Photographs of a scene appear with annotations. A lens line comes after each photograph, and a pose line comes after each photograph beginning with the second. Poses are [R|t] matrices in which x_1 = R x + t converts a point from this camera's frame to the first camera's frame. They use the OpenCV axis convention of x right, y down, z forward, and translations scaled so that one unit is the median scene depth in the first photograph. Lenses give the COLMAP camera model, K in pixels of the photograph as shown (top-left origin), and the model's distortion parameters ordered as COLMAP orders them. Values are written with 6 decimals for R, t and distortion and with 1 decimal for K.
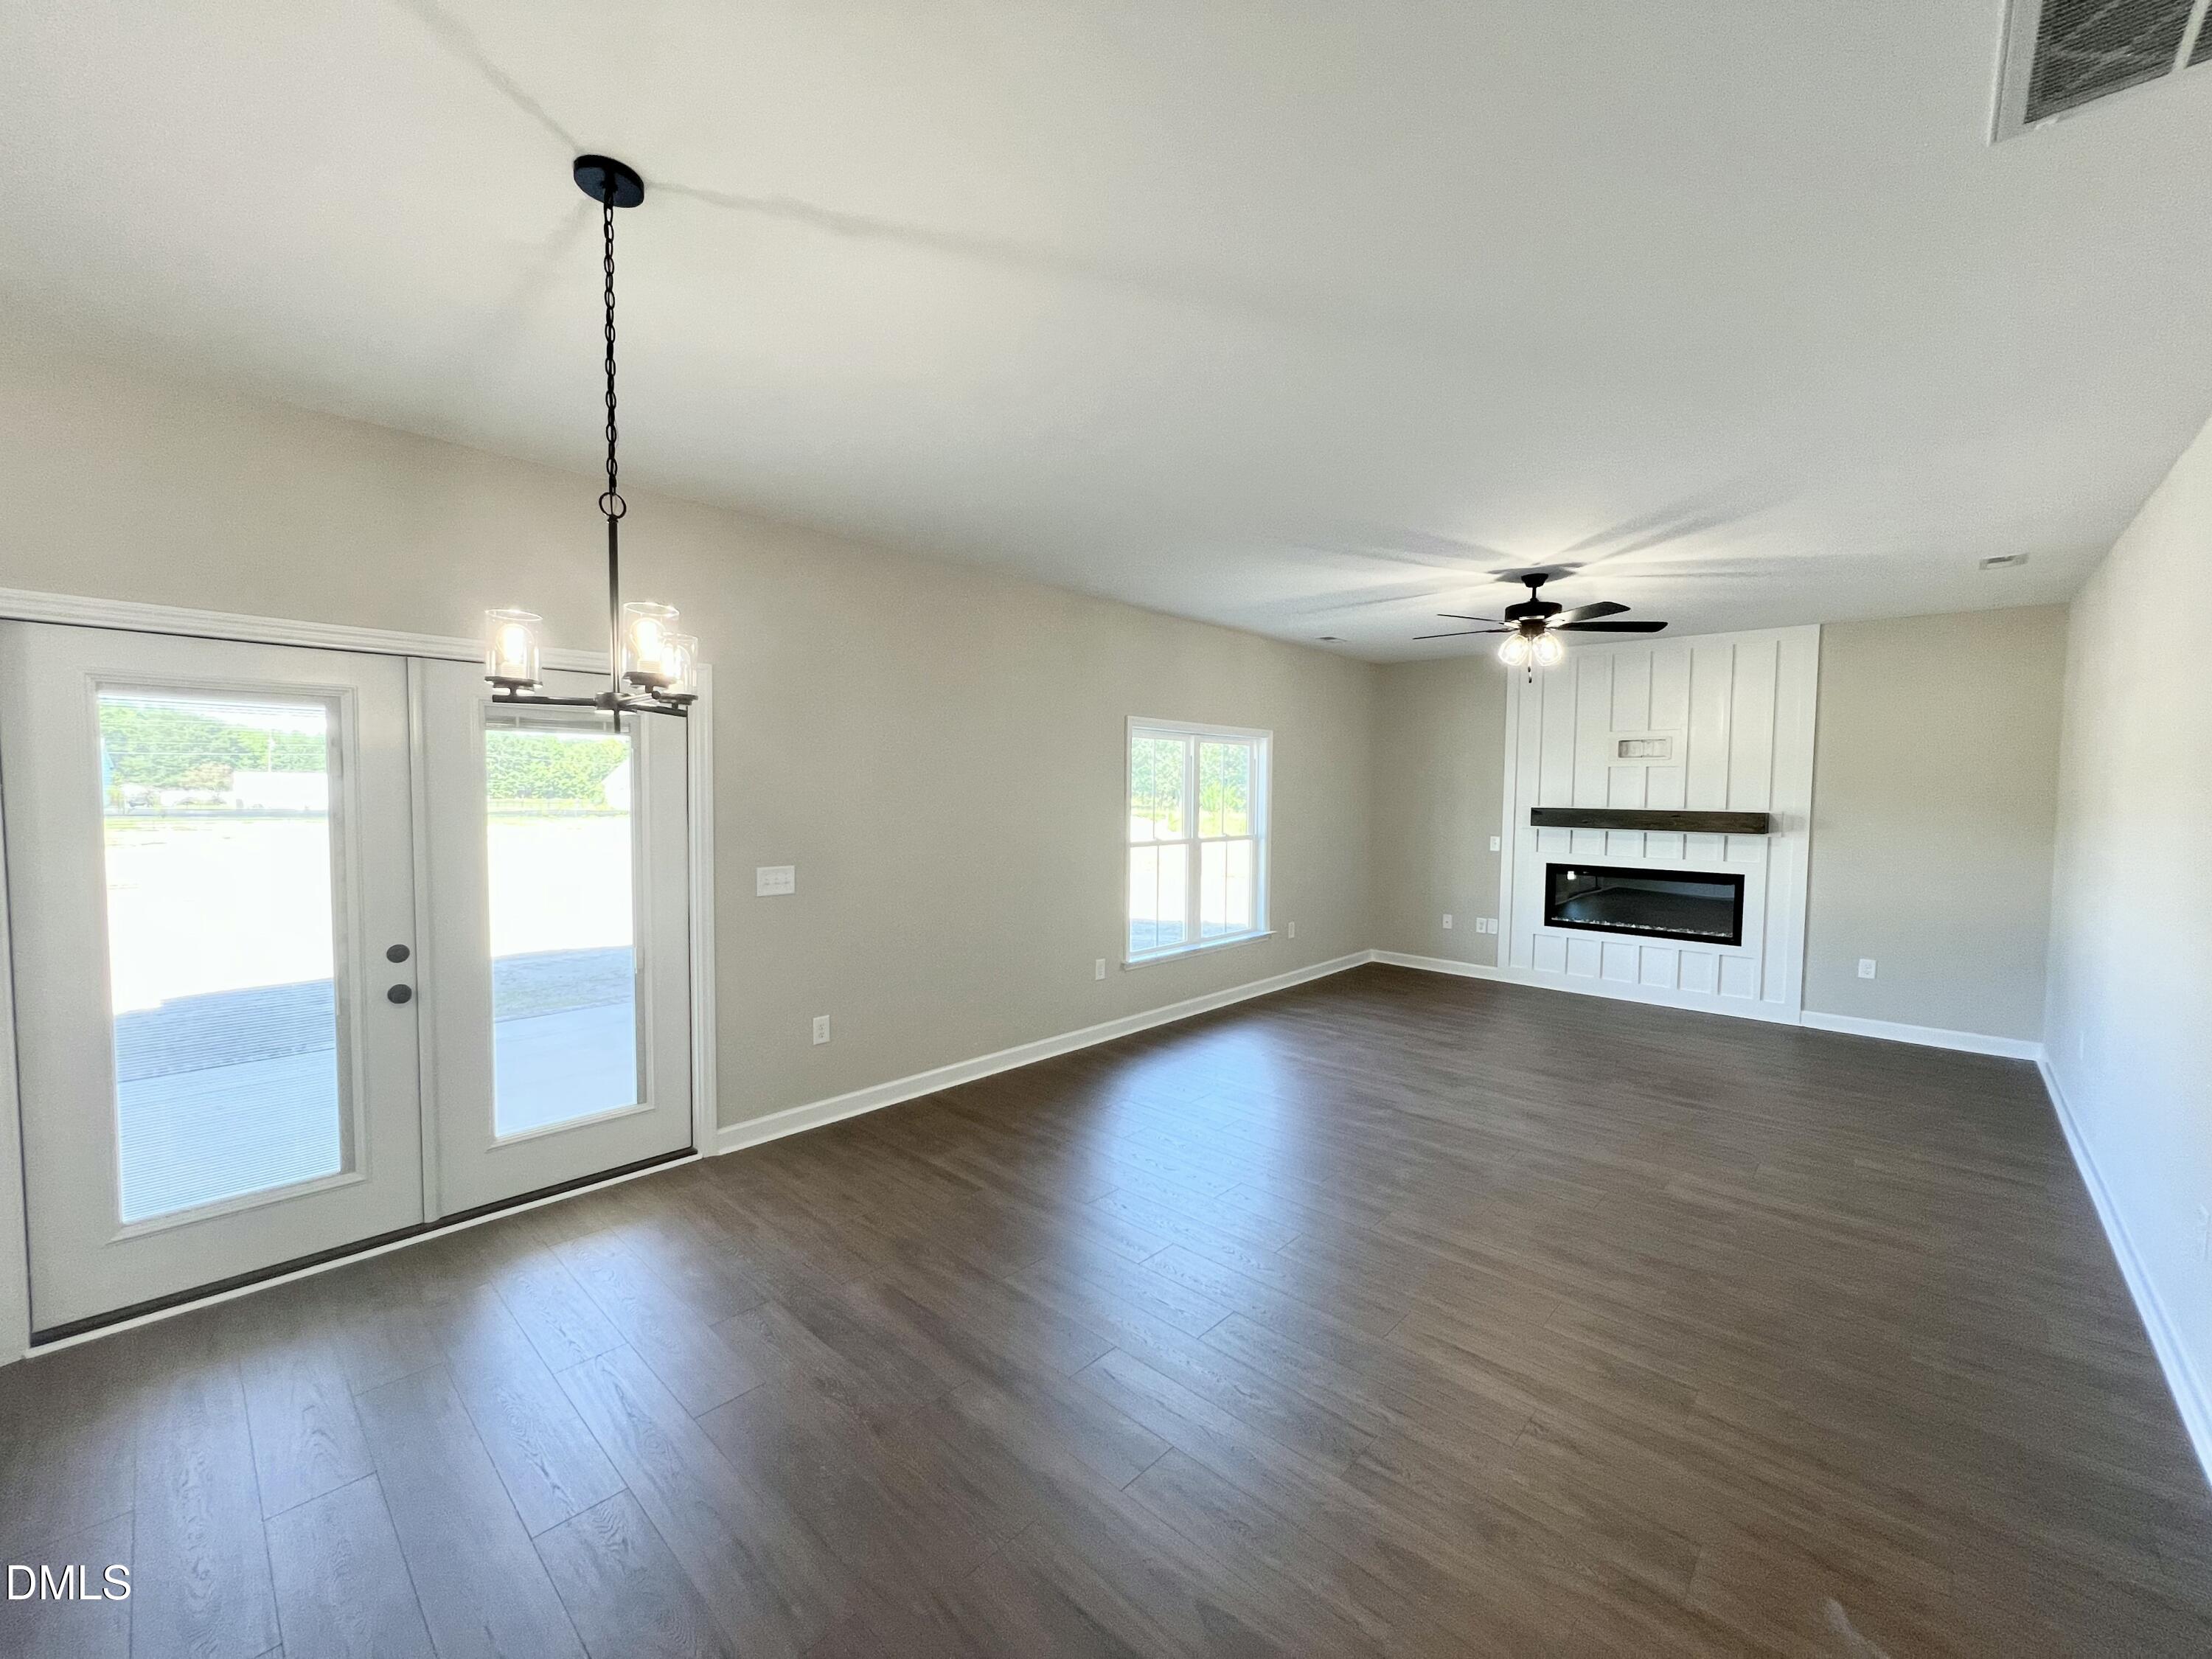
lens RADIAL K [[883.5, 0, 1097.6], [0, 883.5, 832.5], [0, 0, 1]] dist [0.000721, 0.000084]
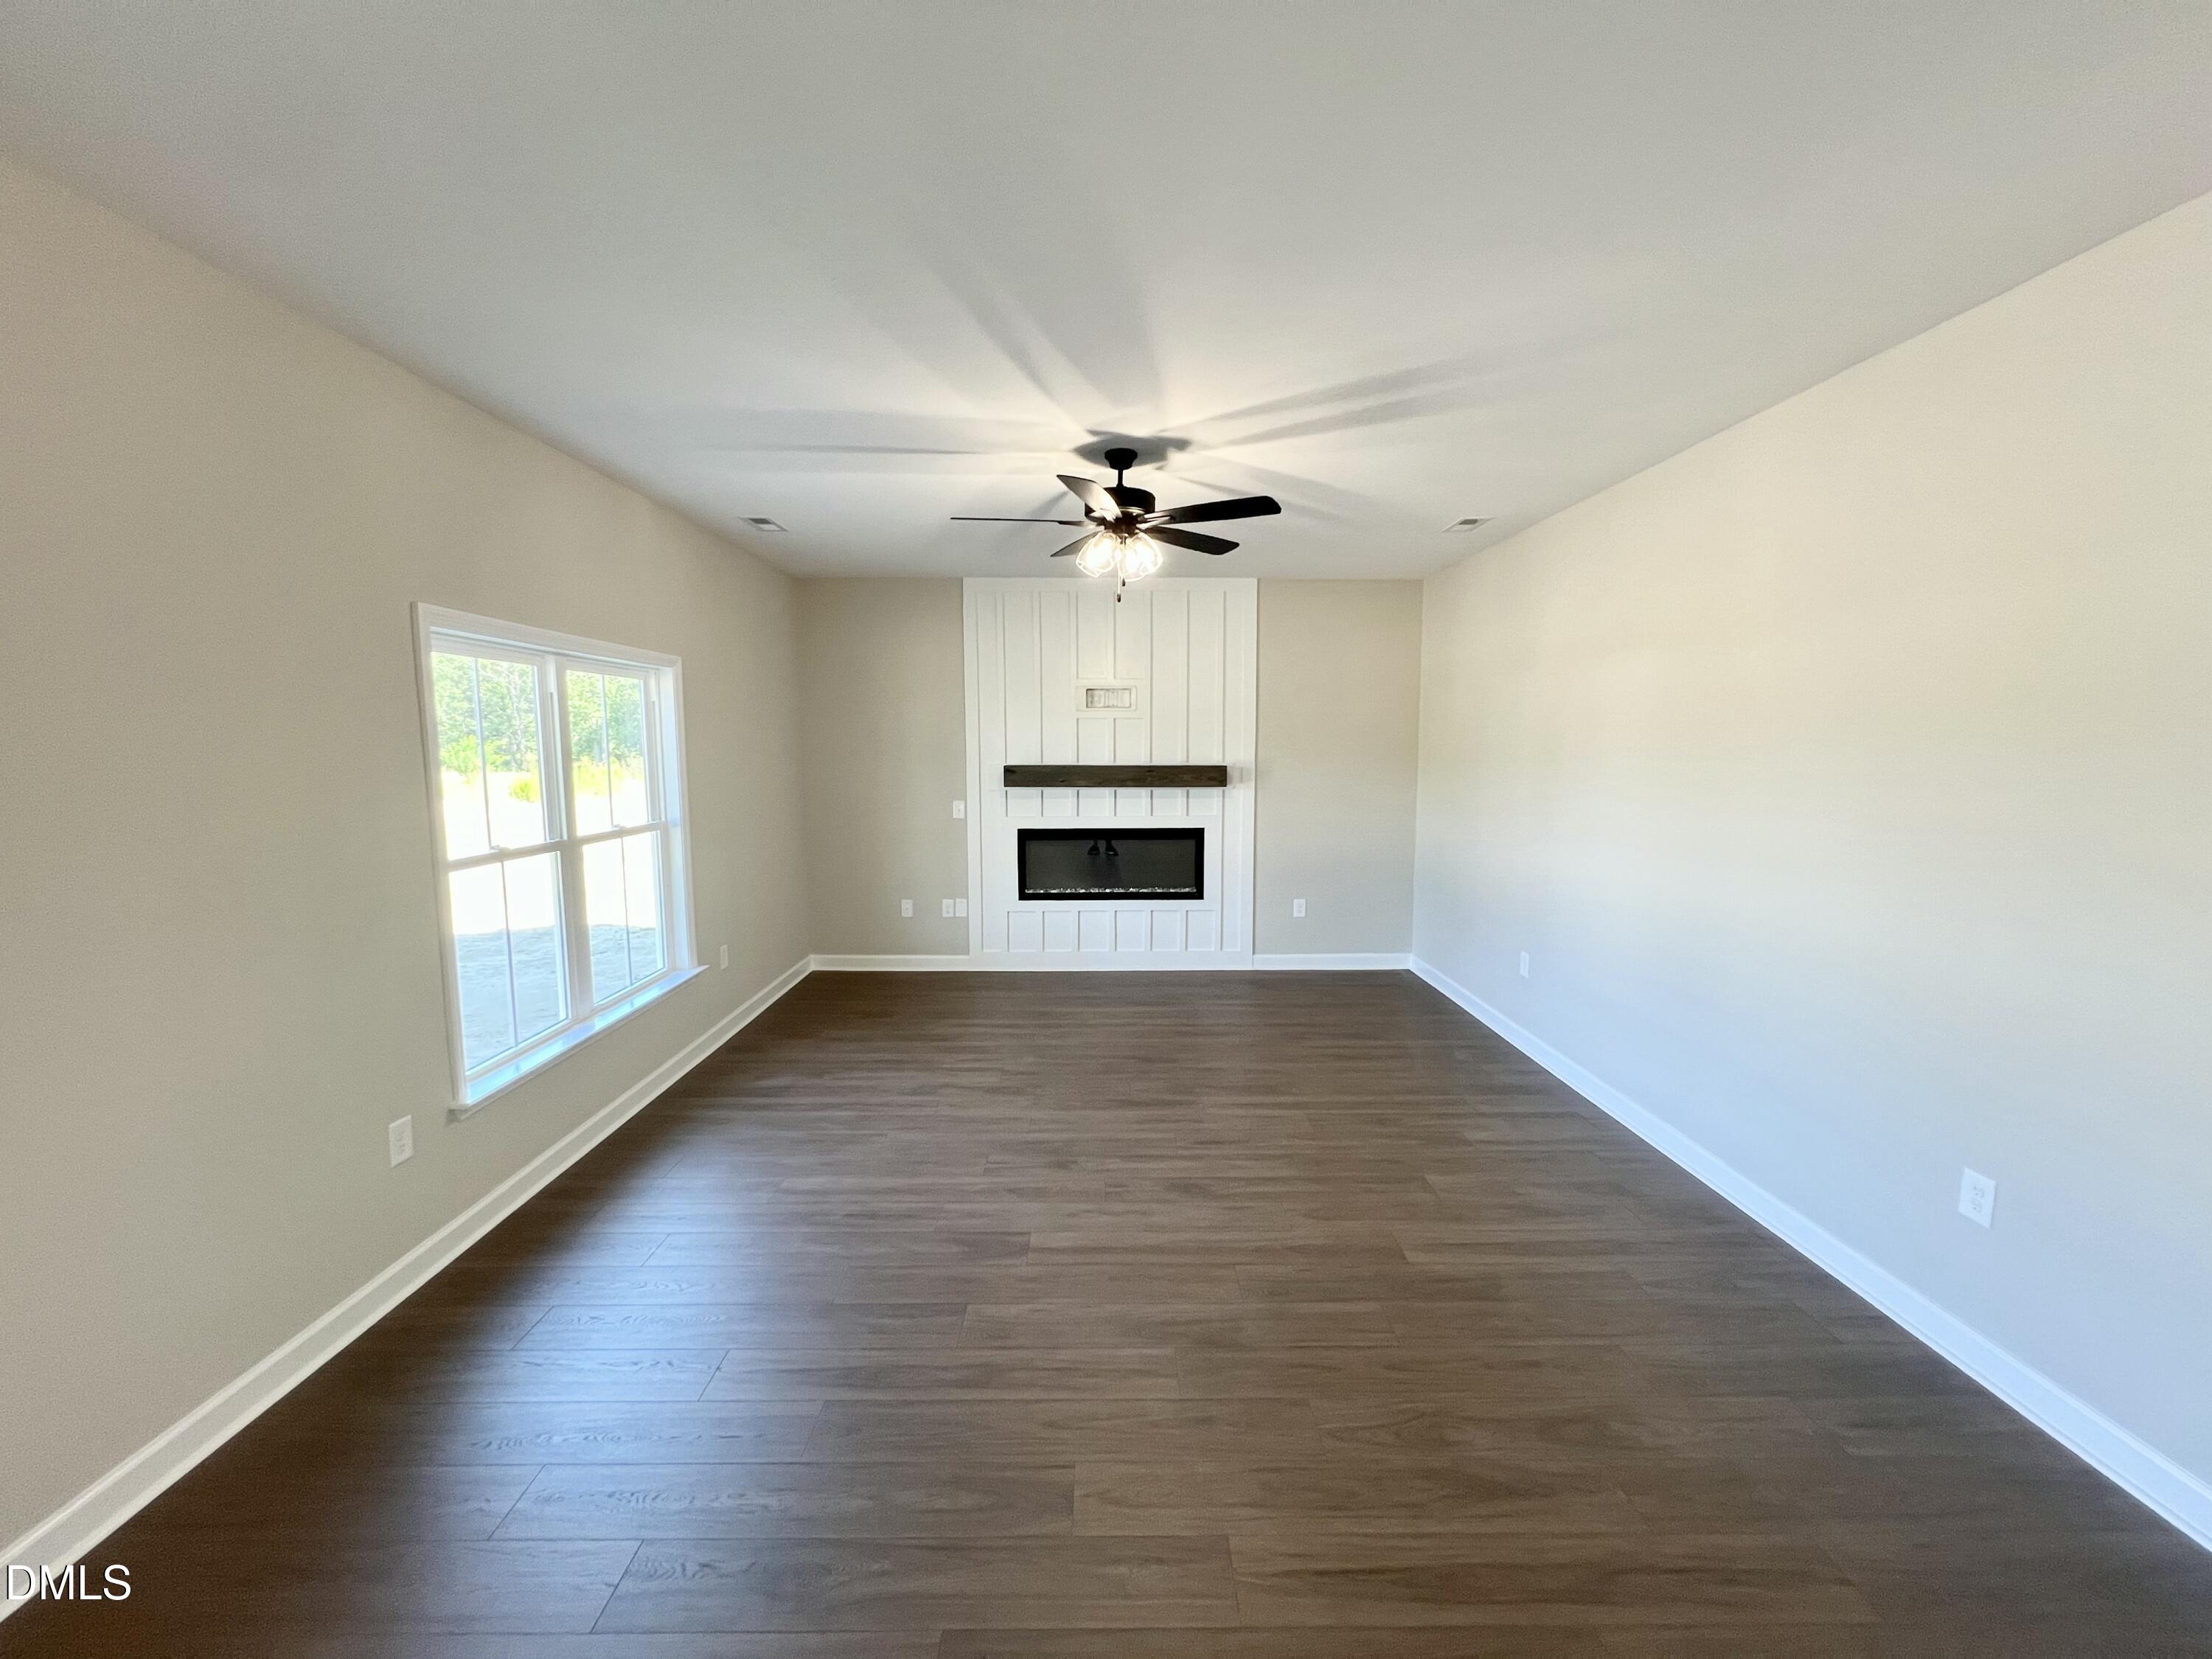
lens RADIAL K [[893.5, 0, 1111.1], [0, 893.5, 831.4], [0, 0, 1]] dist [0.000130, -0.000028]
pose [[0.723437, -0.079826, 0.685760, -0.031258], [0.044007, 0.996605, 0.069585, -0.022387], [-0.688986, -0.020162, 0.724494, 0.339694]]
